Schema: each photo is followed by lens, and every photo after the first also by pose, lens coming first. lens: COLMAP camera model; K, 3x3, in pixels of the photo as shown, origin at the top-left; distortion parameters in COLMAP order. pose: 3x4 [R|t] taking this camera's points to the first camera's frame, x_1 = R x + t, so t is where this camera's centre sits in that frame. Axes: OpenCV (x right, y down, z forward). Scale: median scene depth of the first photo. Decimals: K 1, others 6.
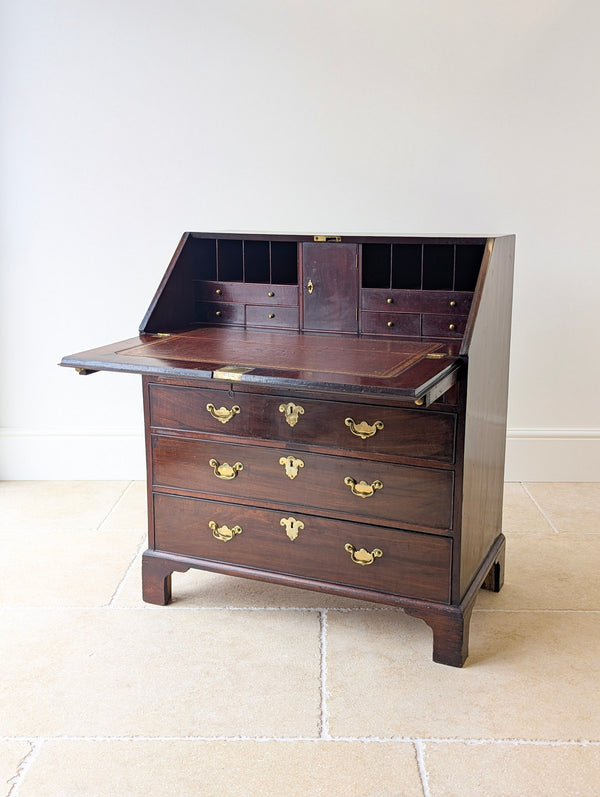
lens RADIAL K [[859.1, 0, 305.2], [0, 859.1, 387.3], [0, 0, 1]] dist [0.064223, -0.001049]
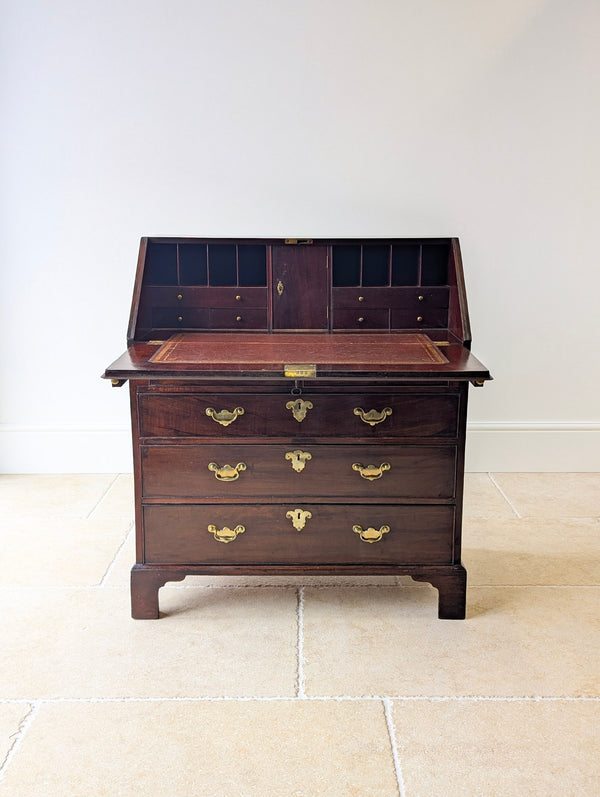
lens RADIAL K [[837.9, 0, 296.4], [0, 837.9, 400.2], [0, 0, 1]] dist [0.069749, -0.021587]
pose [[0.922267, -0.085059, 0.377080, -0.392475], [0.082150, 0.996335, 0.023822, -0.004740], [-0.377724, 0.009006, 0.925874, 0.056705]]
